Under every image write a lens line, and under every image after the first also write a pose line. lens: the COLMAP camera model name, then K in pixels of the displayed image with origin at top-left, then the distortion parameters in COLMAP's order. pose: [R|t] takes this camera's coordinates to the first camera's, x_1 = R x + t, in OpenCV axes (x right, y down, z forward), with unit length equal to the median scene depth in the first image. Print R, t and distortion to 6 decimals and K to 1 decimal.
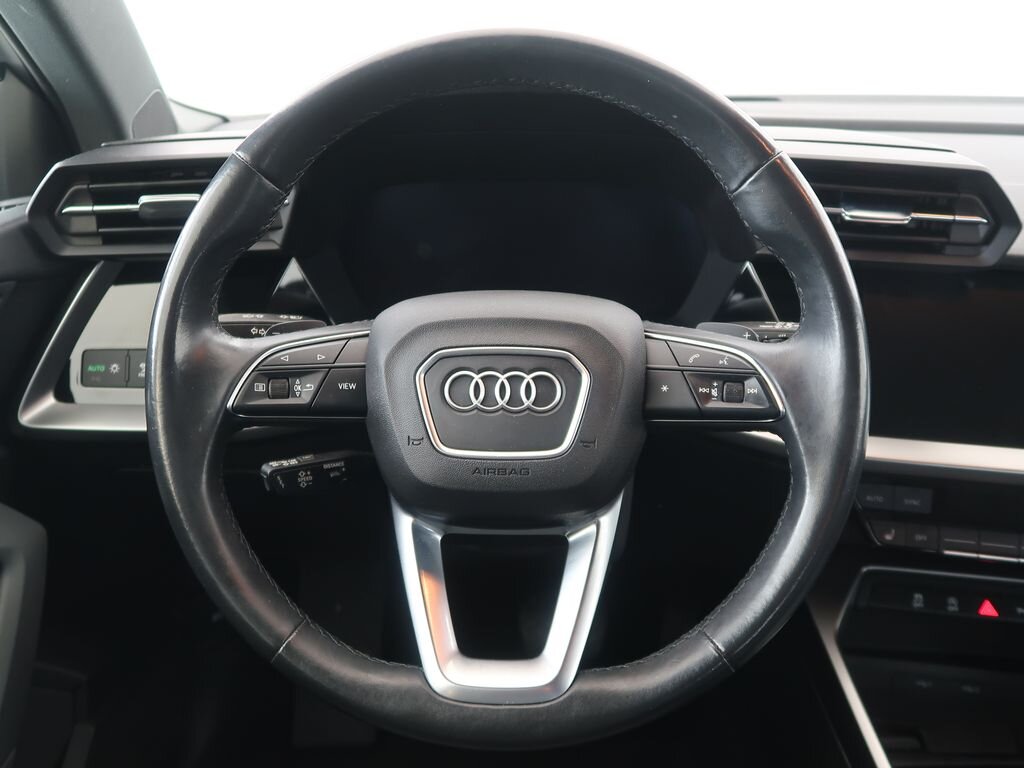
lens RADIAL K [[1000.0, 0, 512.0], [0, 1000.0, 384.0], [0, 0, 1]] dist [0.003560, 0.008644]
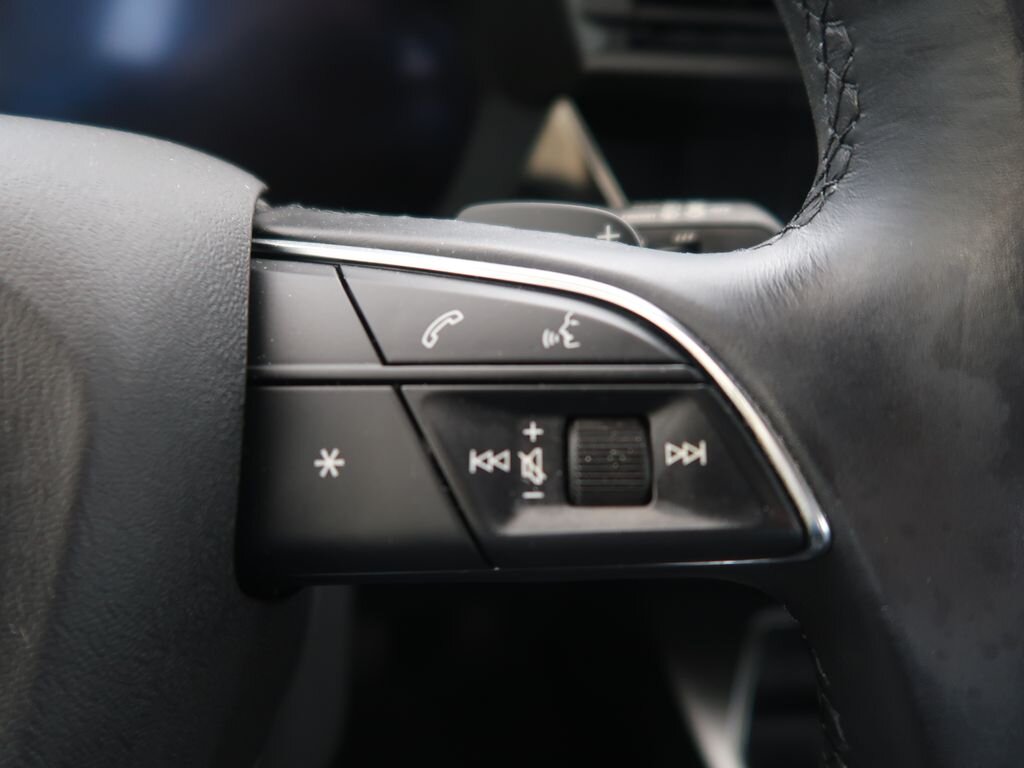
lens RADIAL K [[799.4, 0, 509.6], [0, 799.4, 366.7], [0, 0, 1]] dist [-0.016771, 0.006293]
pose [[0.971869, -0.081124, 0.221112, 0.153177], [0.063424, 0.994273, 0.086019, -0.032187], [-0.226824, -0.069575, 0.971448, 0.799571]]
